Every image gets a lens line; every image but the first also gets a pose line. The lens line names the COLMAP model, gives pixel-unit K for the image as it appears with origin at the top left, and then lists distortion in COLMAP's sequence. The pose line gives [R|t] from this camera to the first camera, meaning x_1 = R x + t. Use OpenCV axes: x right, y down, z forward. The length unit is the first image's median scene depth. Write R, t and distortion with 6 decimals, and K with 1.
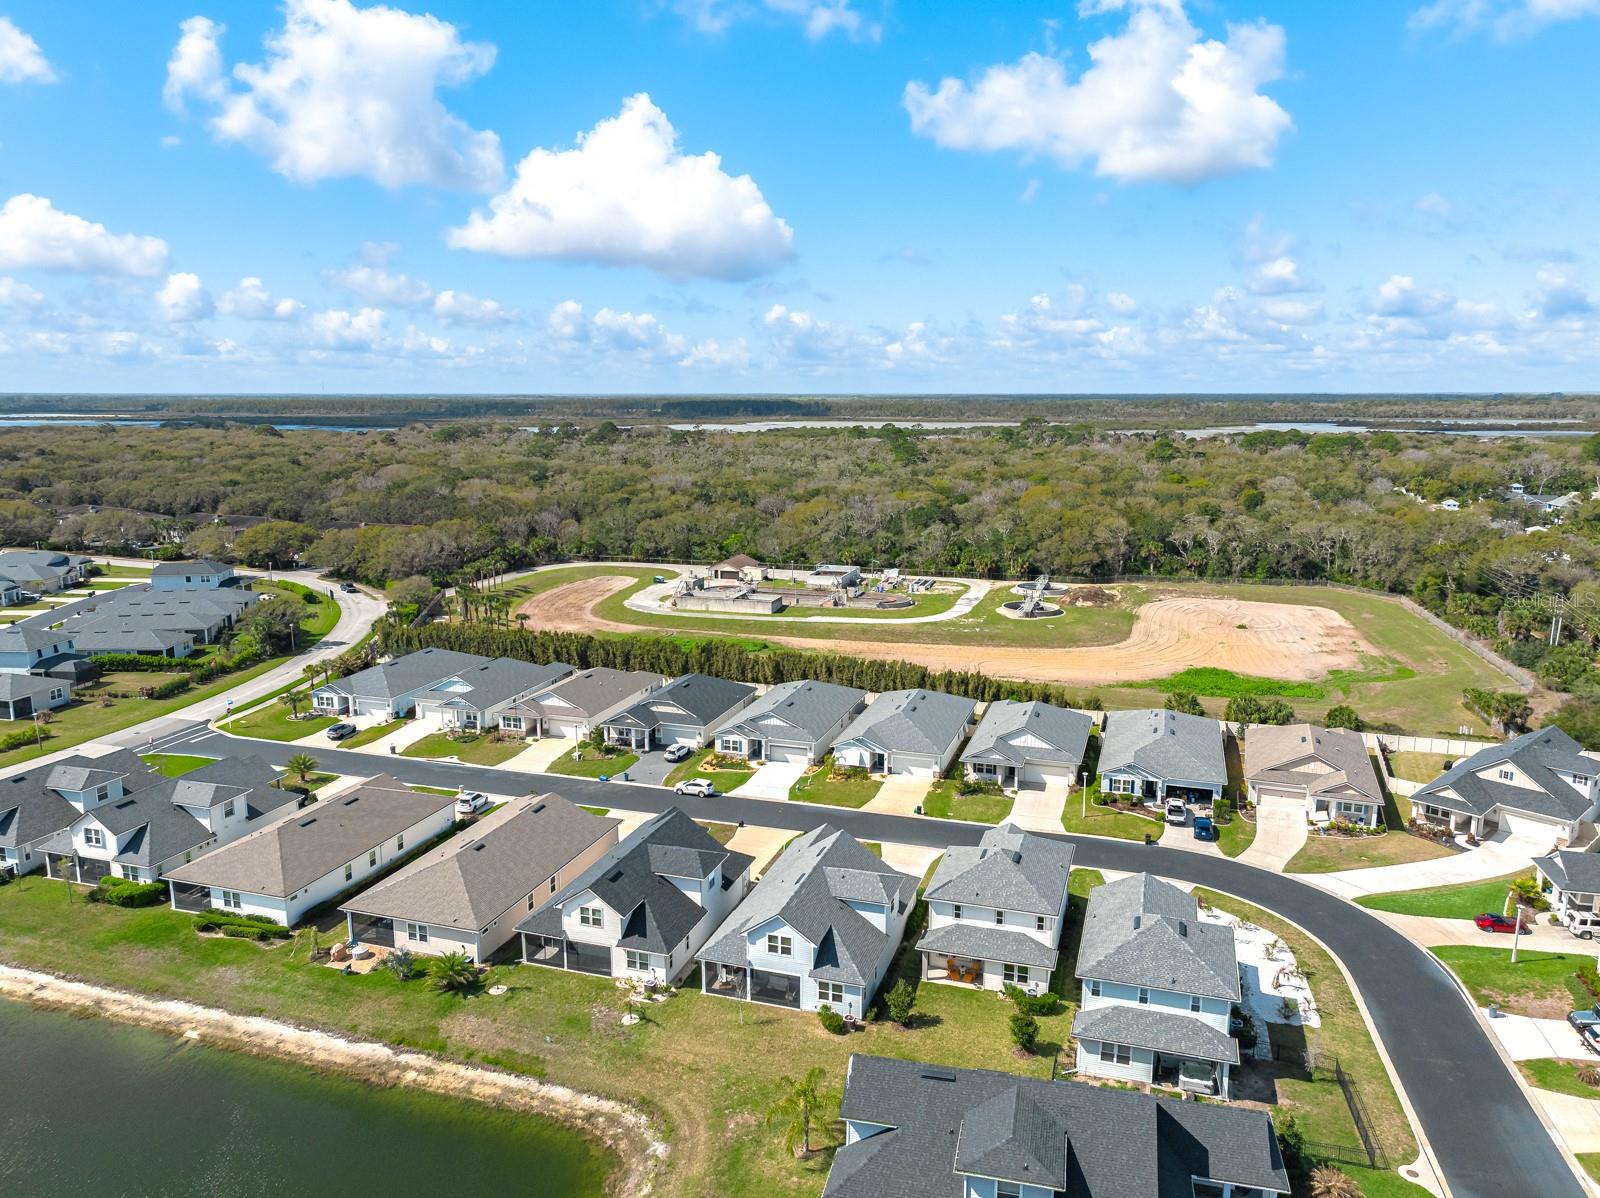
lens RADIAL K [[1115.8, 0, 801.6], [0, 1115.8, 604.3], [0, 0, 1]] dist [0.000274, 0.000659]
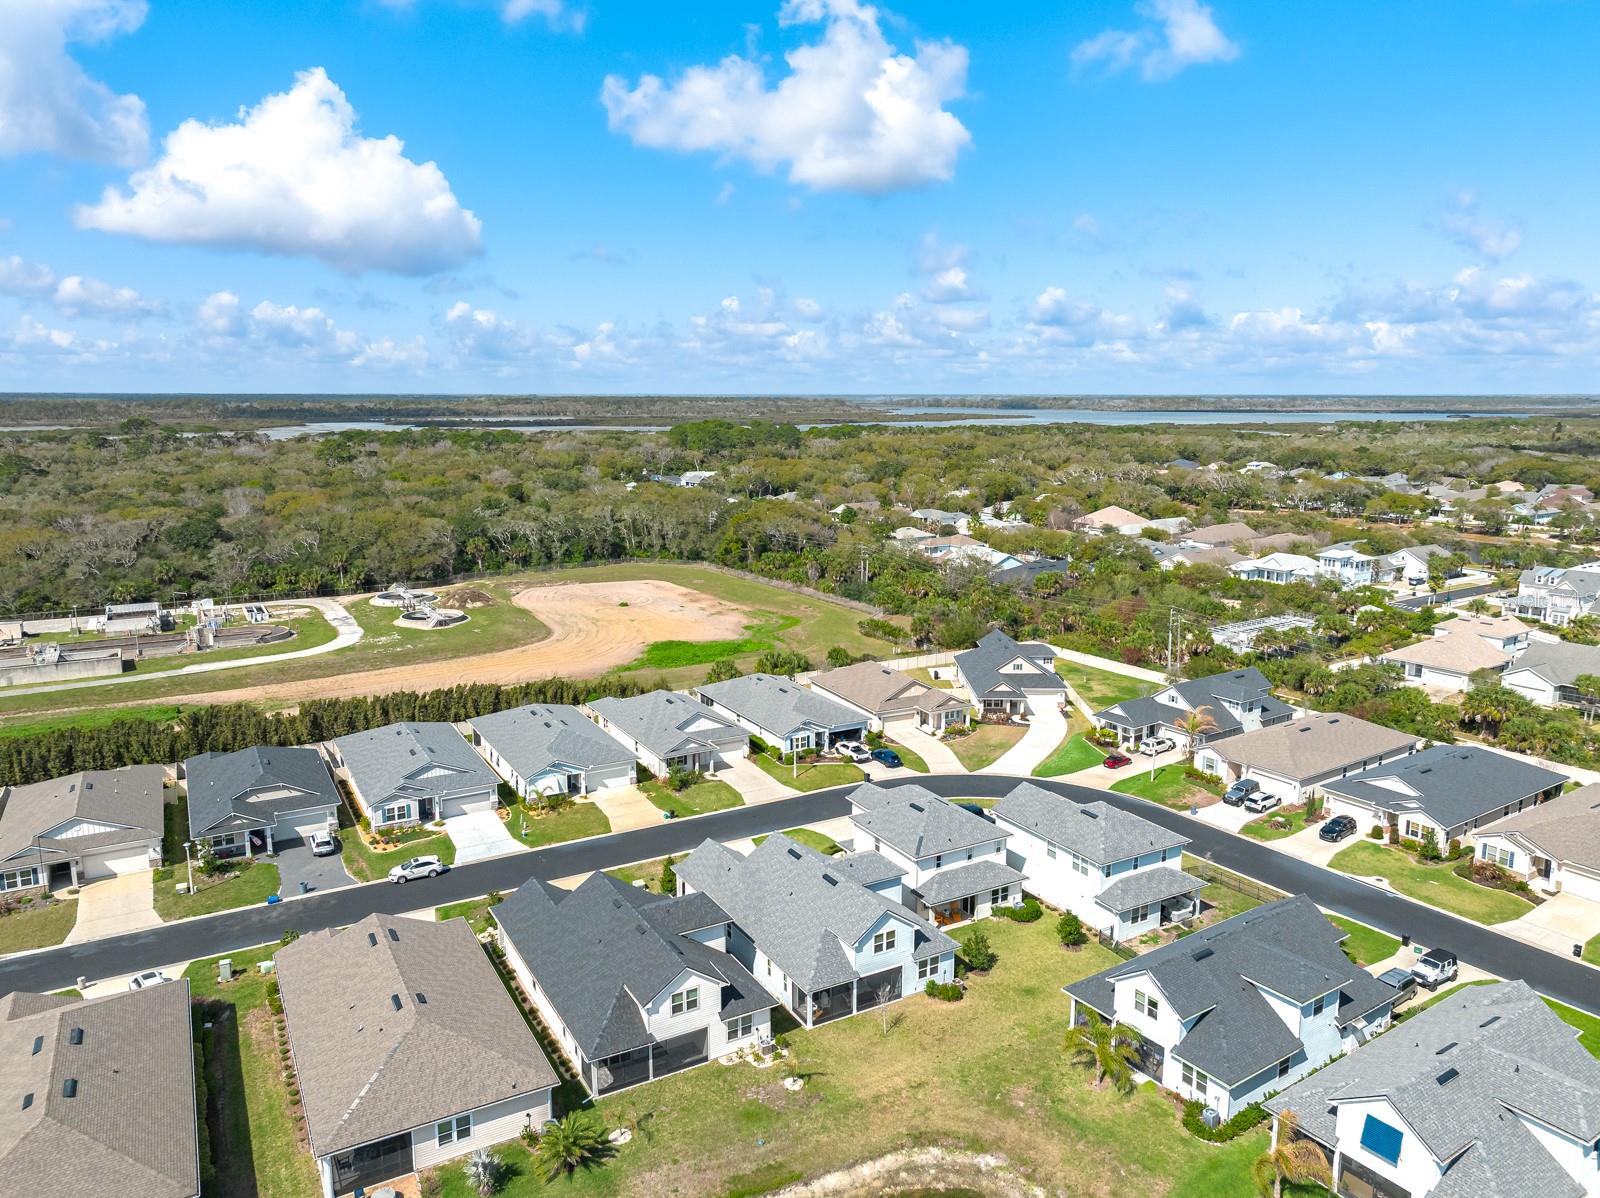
lens RADIAL K [[1117.7, 0, 804.1], [0, 1117.7, 604.2], [0, 0, 1]] dist [0.004580, -0.004680]
pose [[0.669219, -0.135807, 0.730550, -0.602505], [0.136655, 0.988881, 0.058647, -0.043435], [-0.730392, 0.060585, 0.680336, 0.299556]]
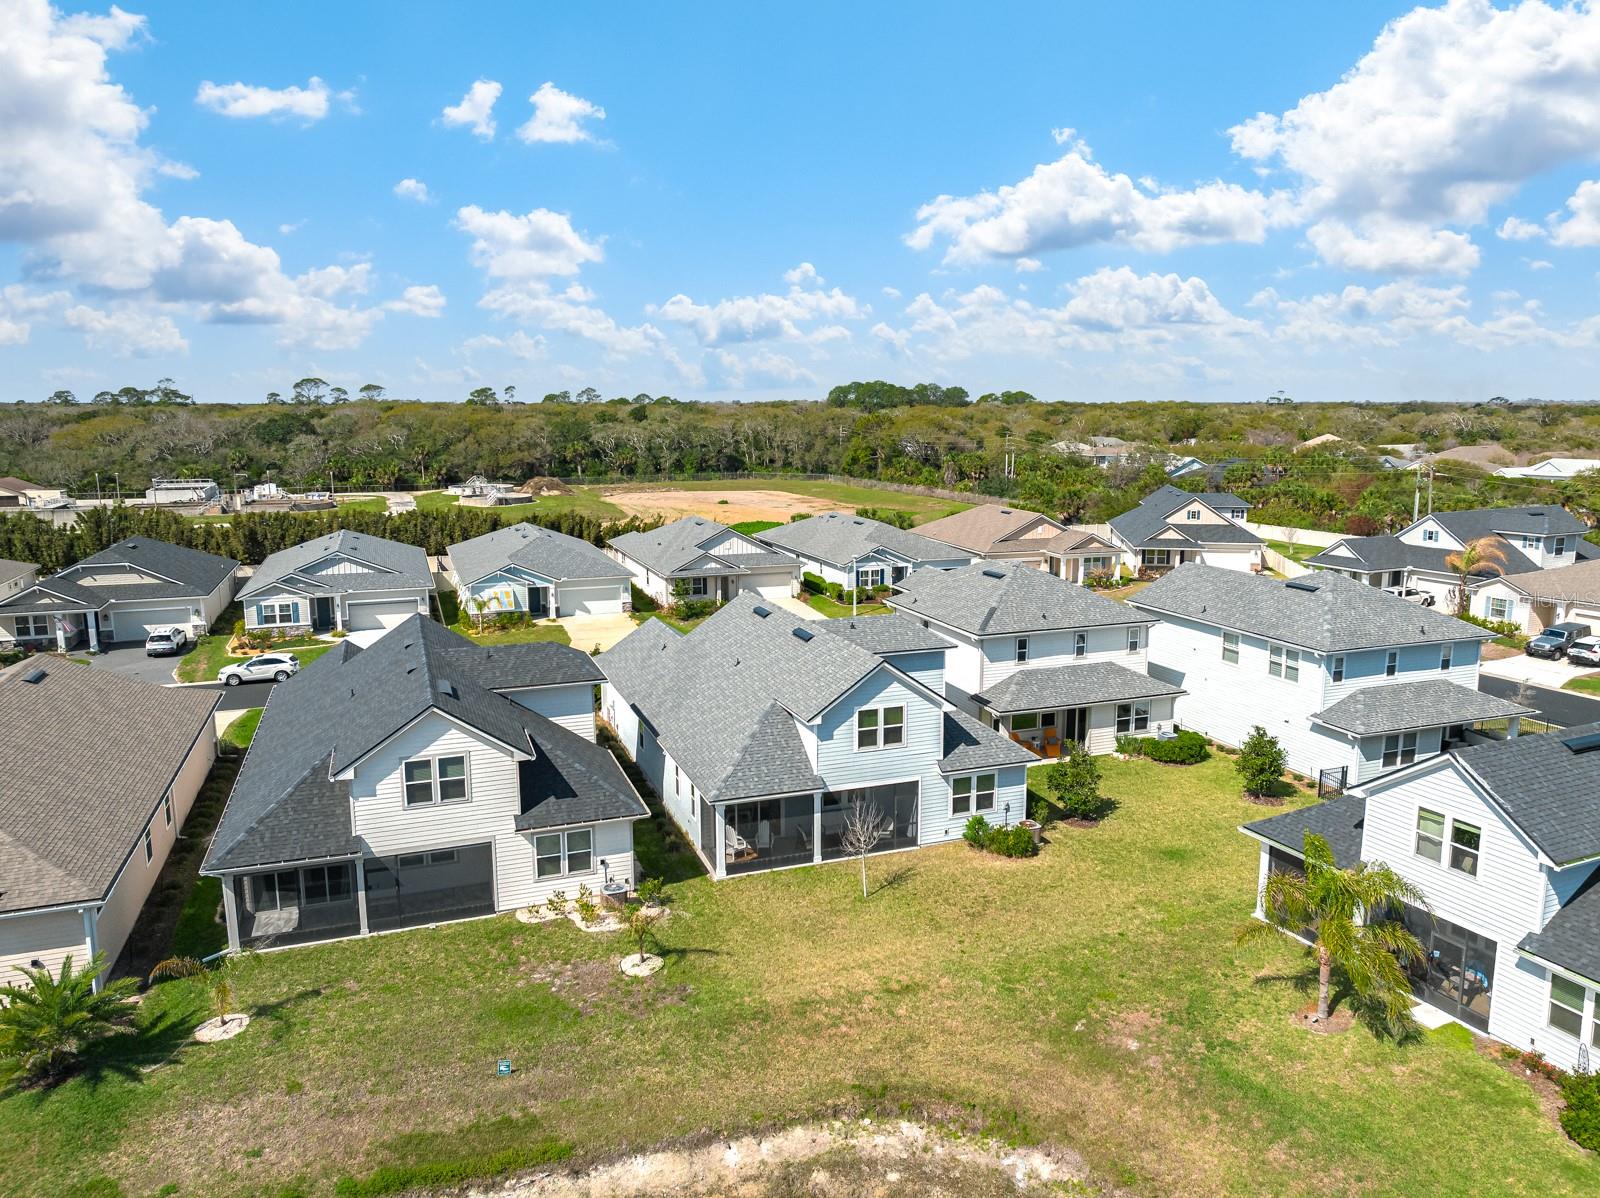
lens RADIAL K [[1116.7, 0, 805.2], [0, 1116.7, 593.7], [0, 0, 1]] dist [0.001462, 0.010331]
pose [[0.780868, -0.102154, 0.616286, -0.283691], [0.116523, 0.993043, 0.016964, 0.189844], [-0.613732, 0.058565, 0.787339, 0.506225]]
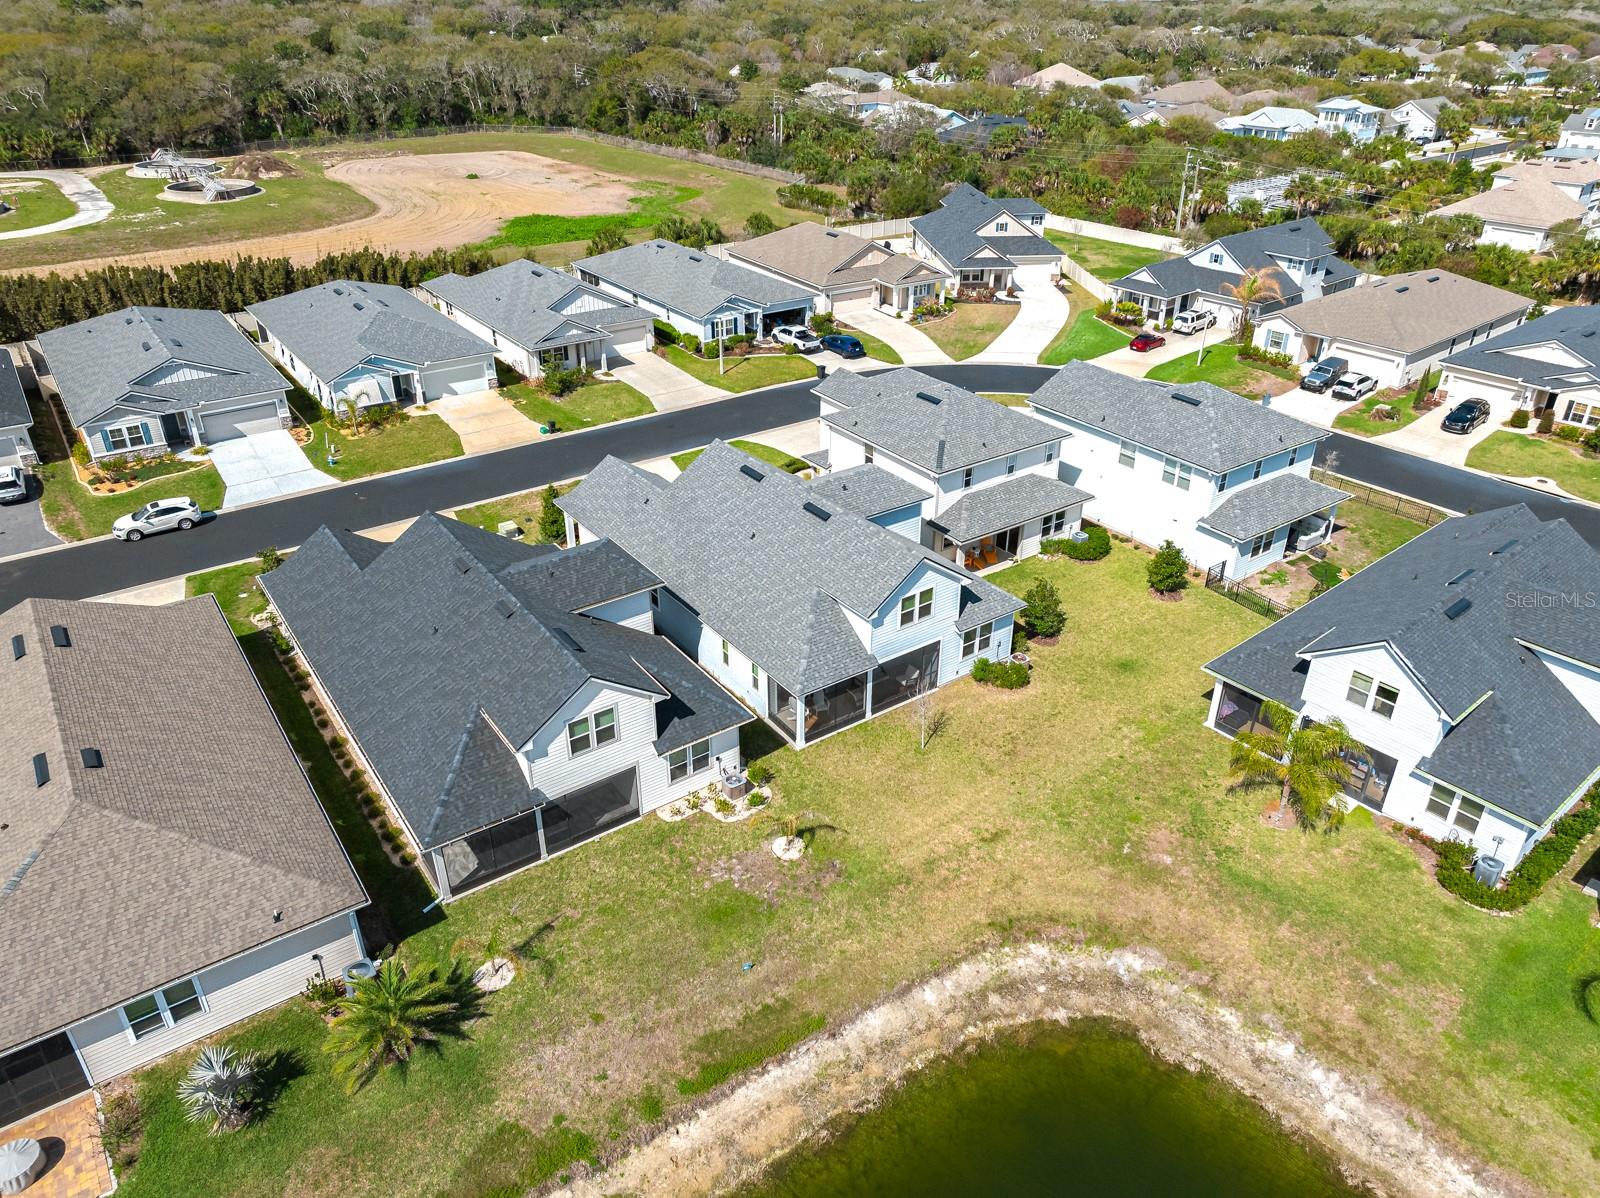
lens RADIAL K [[1113.8, 0, 805.1], [0, 1113.8, 597.3], [0, 0, 1]] dist [-0.001244, 0.015579]
pose [[0.589481, -0.389162, 0.707860, -0.384770], [0.143847, 0.912866, 0.382078, 0.052946], [-0.794871, -0.123404, 0.594097, 0.565172]]
